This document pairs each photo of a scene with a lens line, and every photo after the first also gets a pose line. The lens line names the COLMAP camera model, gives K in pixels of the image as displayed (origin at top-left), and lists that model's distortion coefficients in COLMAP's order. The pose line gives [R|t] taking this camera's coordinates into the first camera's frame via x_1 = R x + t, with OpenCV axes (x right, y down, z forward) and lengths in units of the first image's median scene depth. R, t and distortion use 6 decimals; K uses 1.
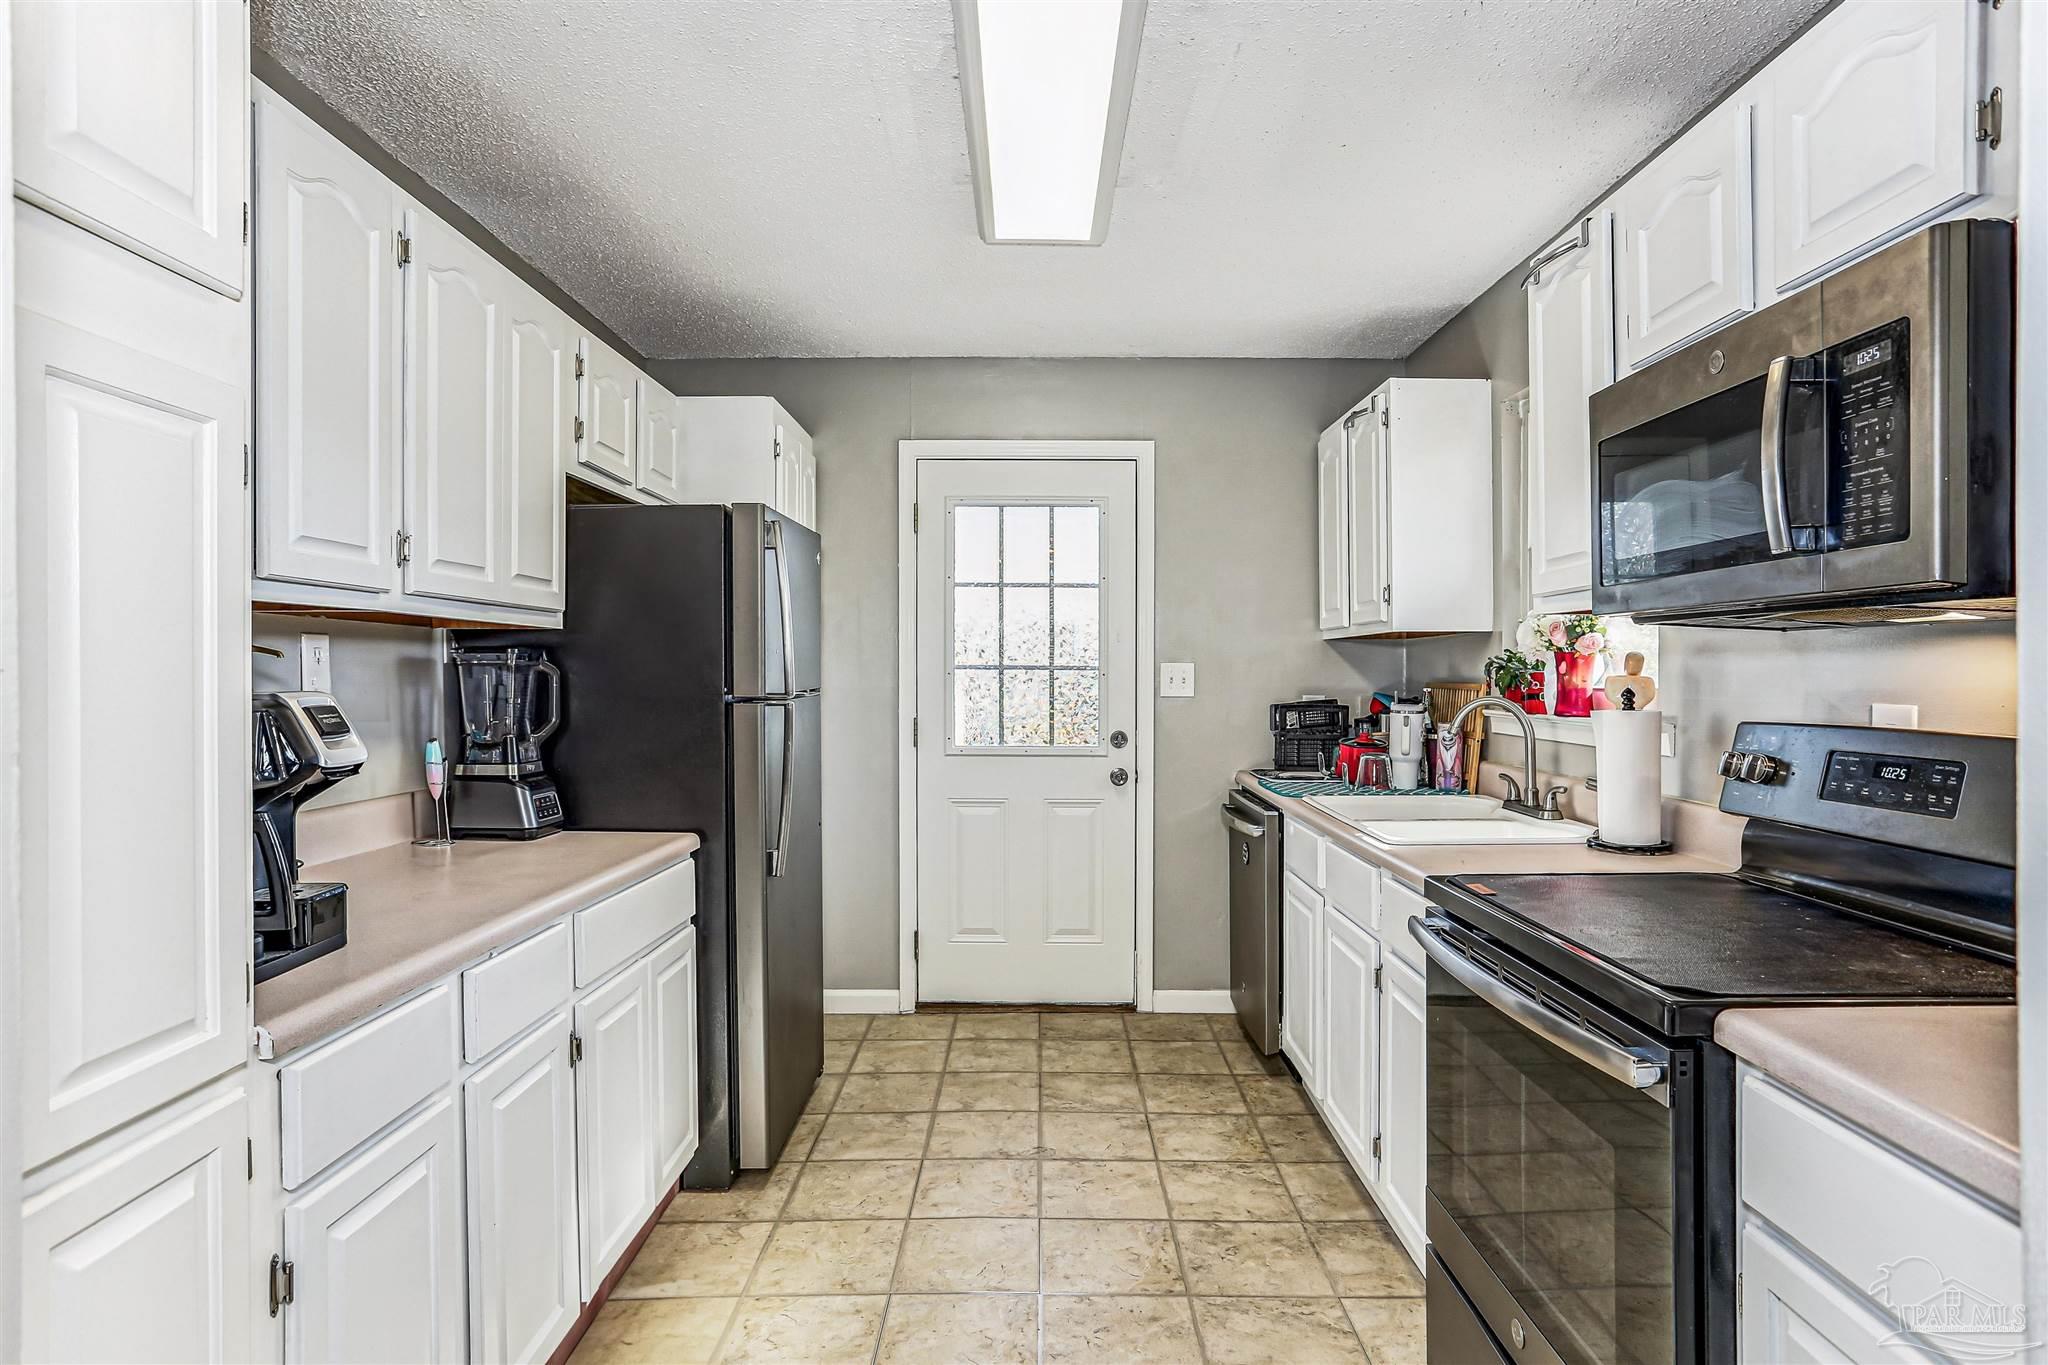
lens RADIAL K [[1077.6, 0, 1014.2], [0, 1077.6, 668.0], [0, 0, 1]] dist [-0.049352, 0.031469]
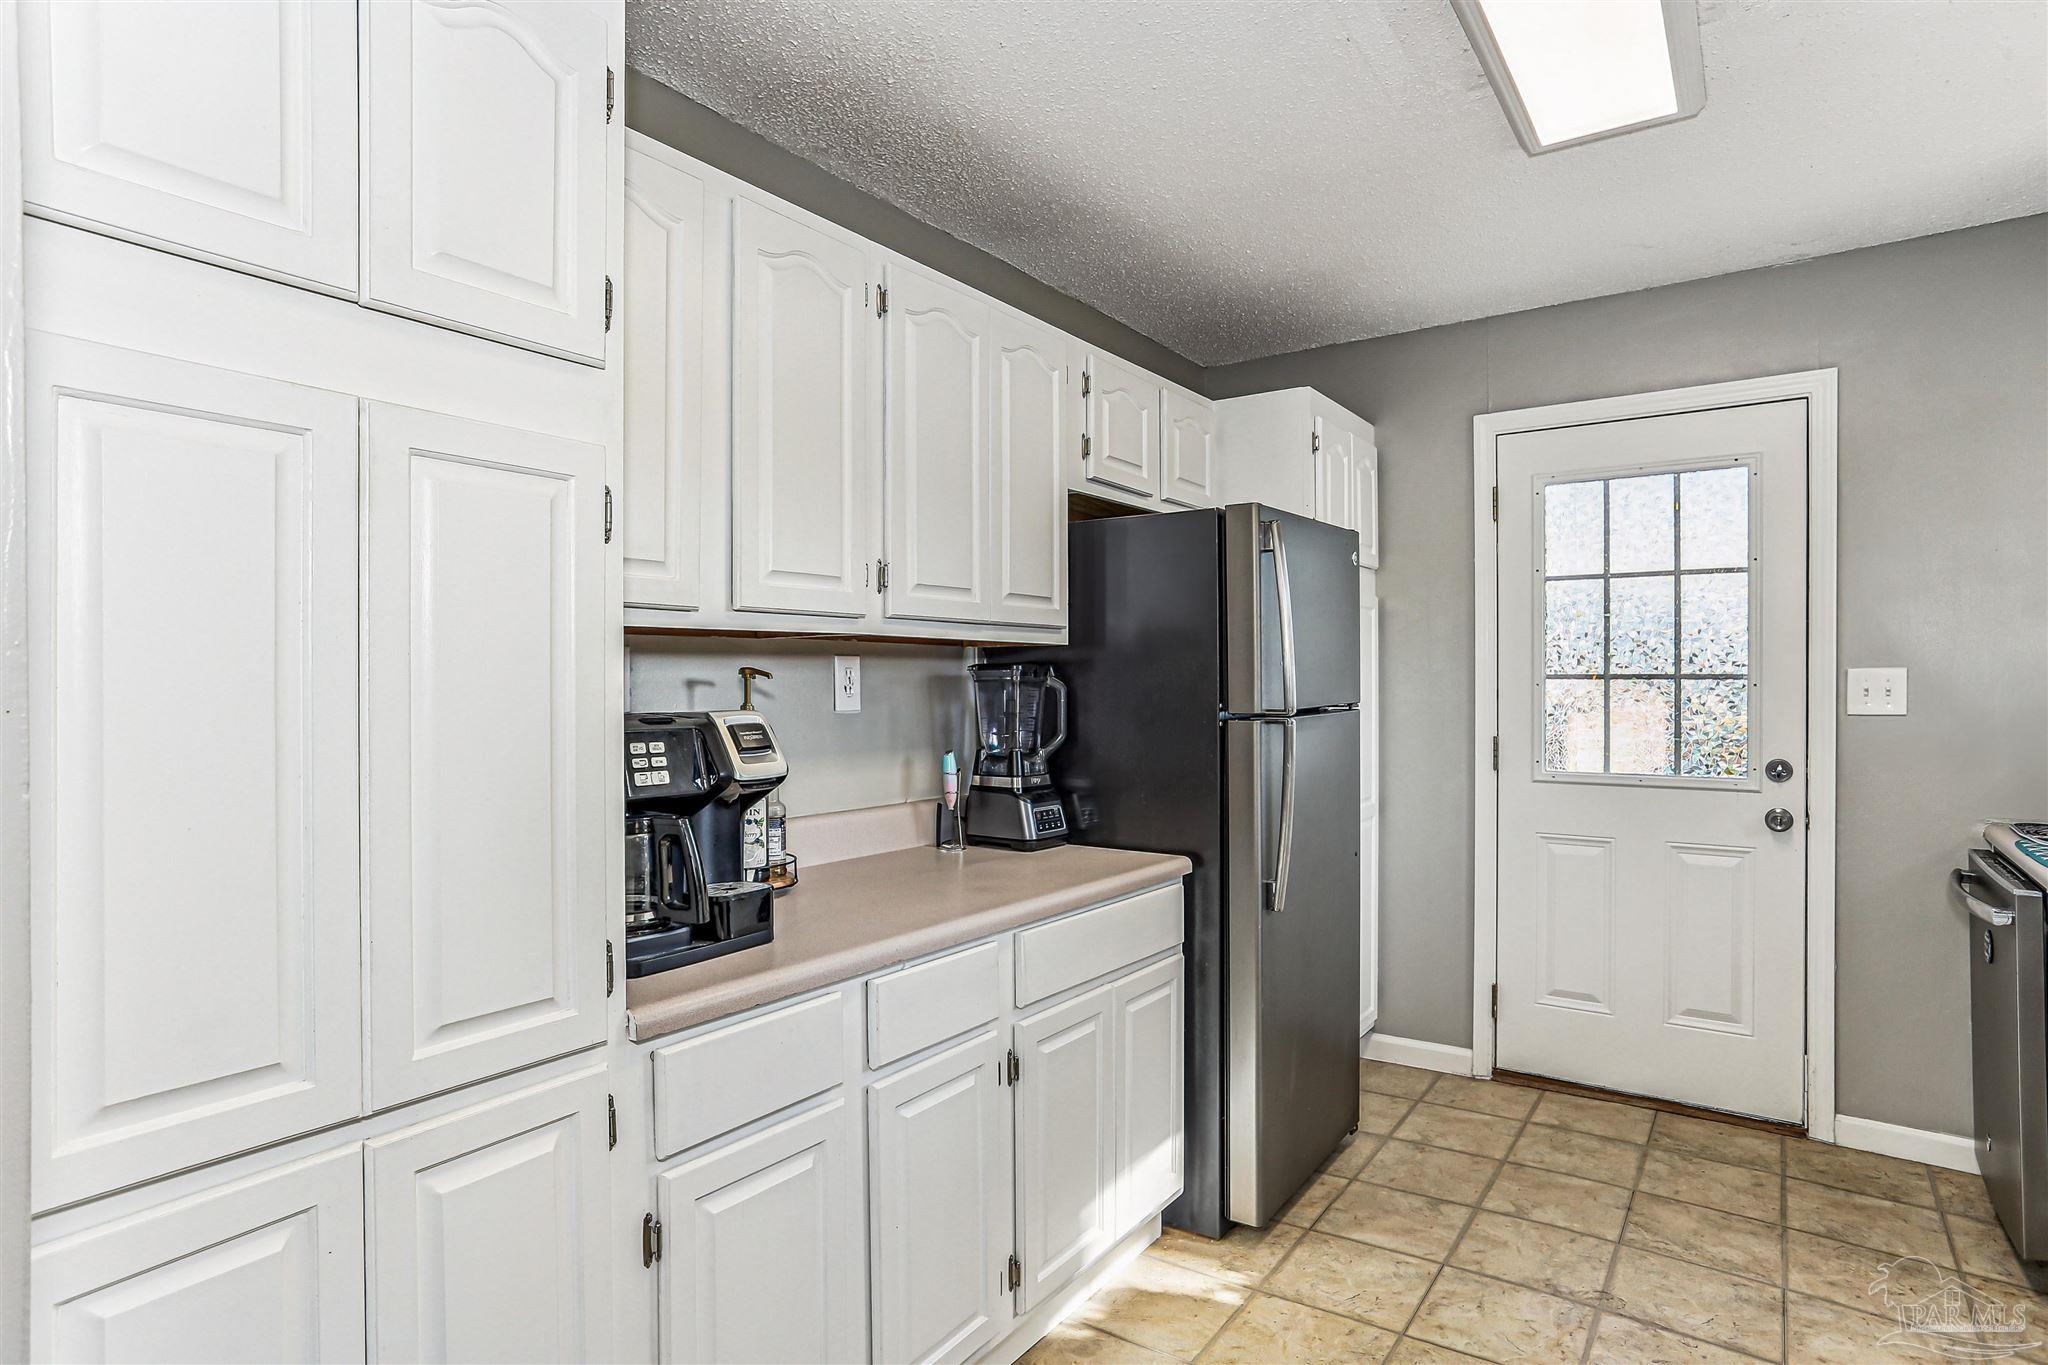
lens RADIAL K [[1077.6, 0, 1015.9], [0, 1077.6, 681.7], [0, 0, 1]] dist [-0.049352, 0.031469]
pose [[0.823796, -0.005467, -0.566860, 0.117373], [0.008981, 0.999954, 0.003408, -0.005411], [0.566815, -0.007898, 0.823807, 0.128239]]
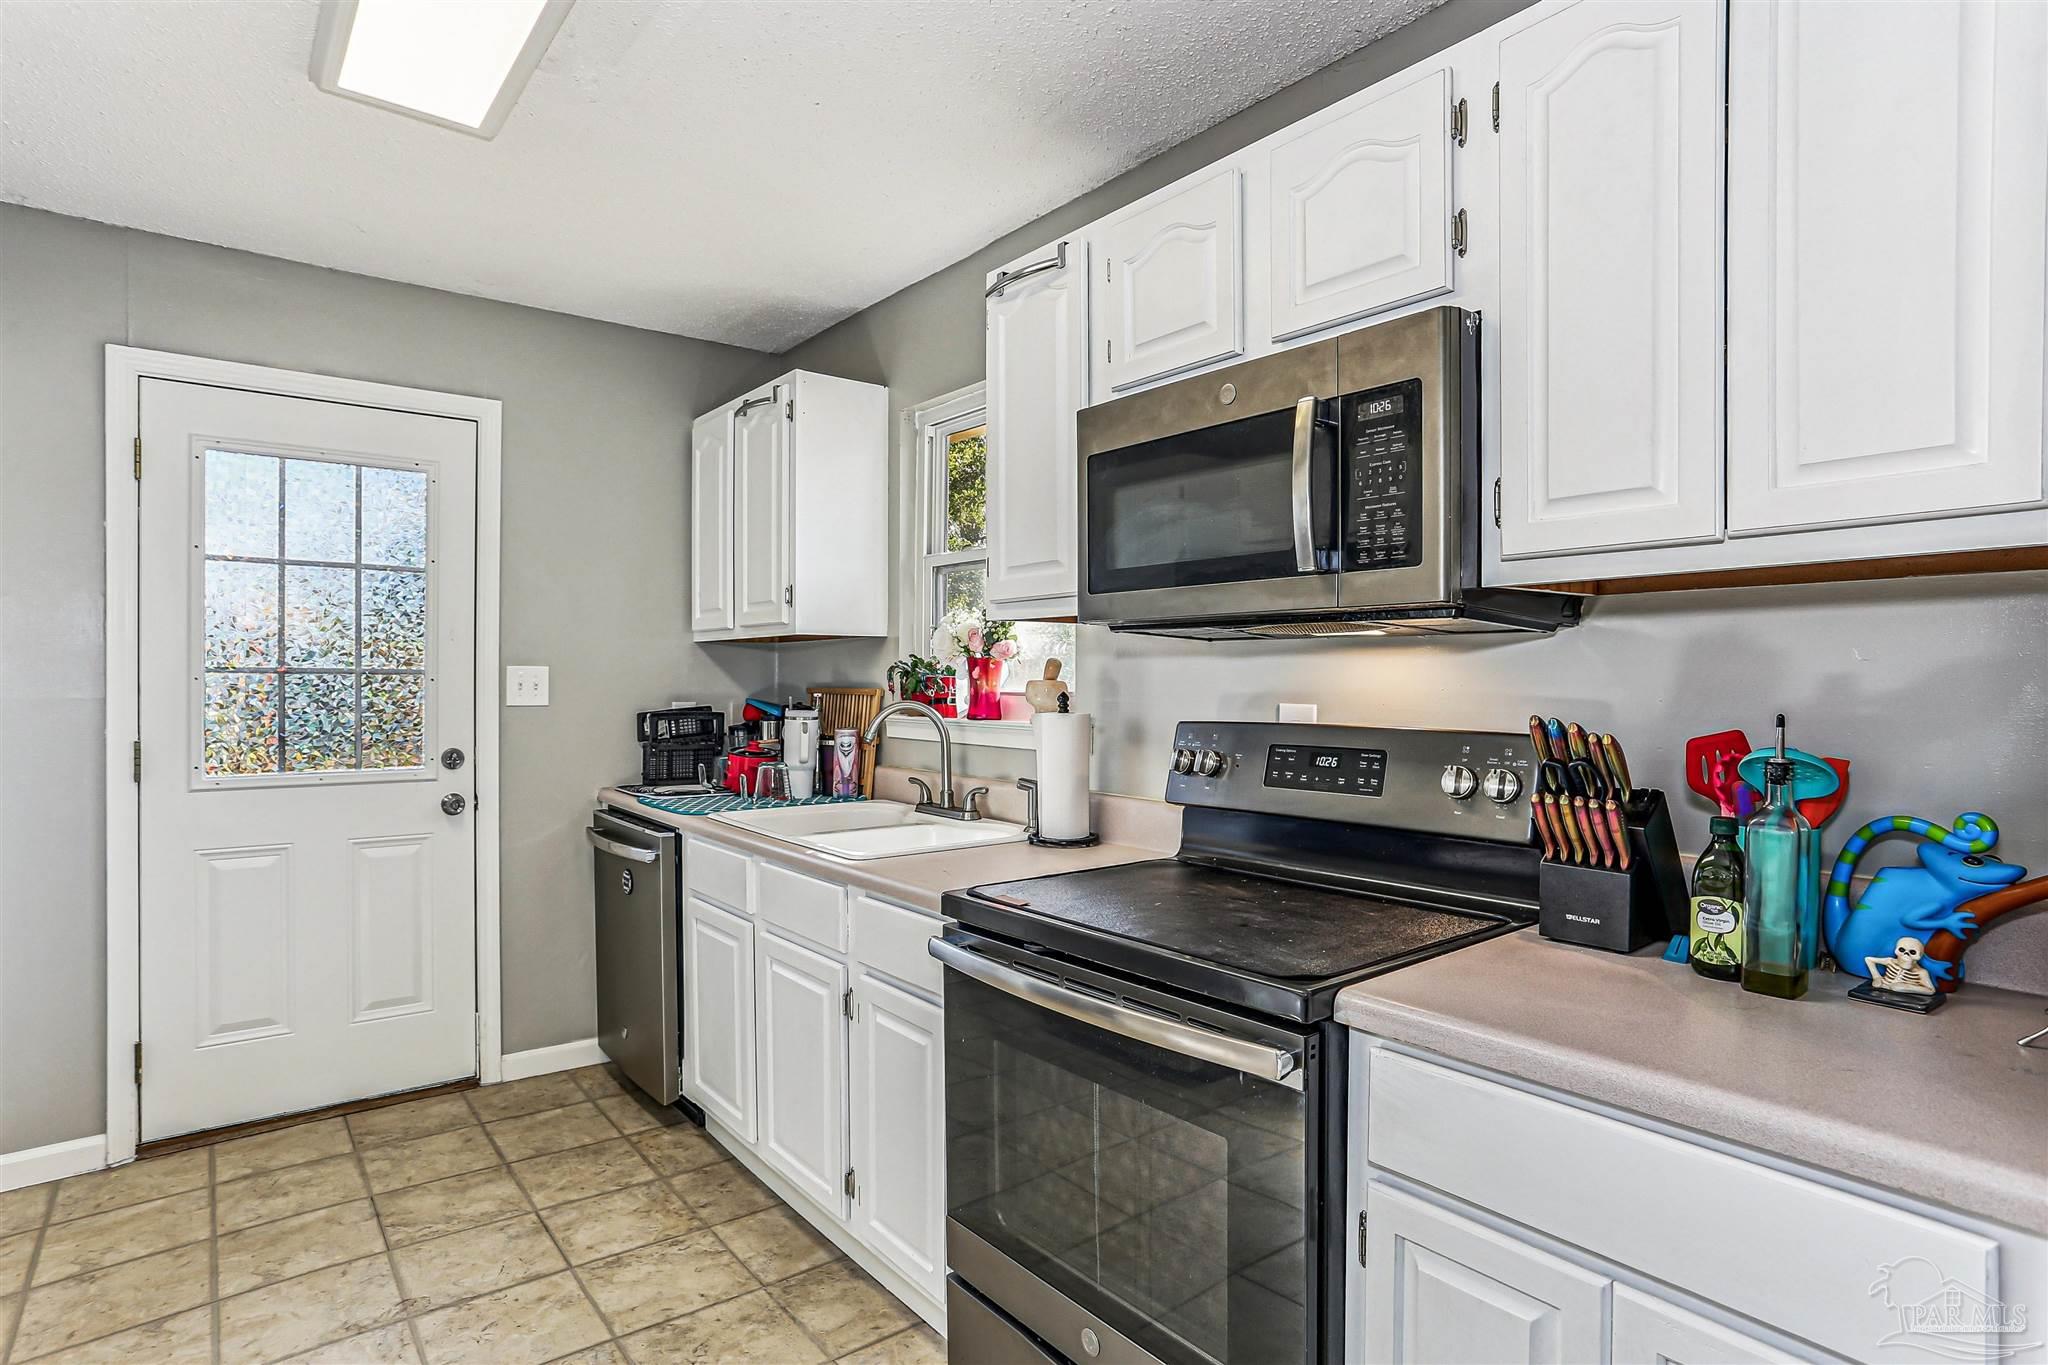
lens RADIAL K [[1077.6, 0, 1010.7], [0, 1077.6, 678.5], [0, 0, 1]] dist [-0.049352, 0.031469]
pose [[0.781276, 0.000678, 0.624185, -0.115985], [-0.003772, 0.999986, 0.003635, 0.001235], [-0.624174, -0.005194, 0.781268, 0.153515]]
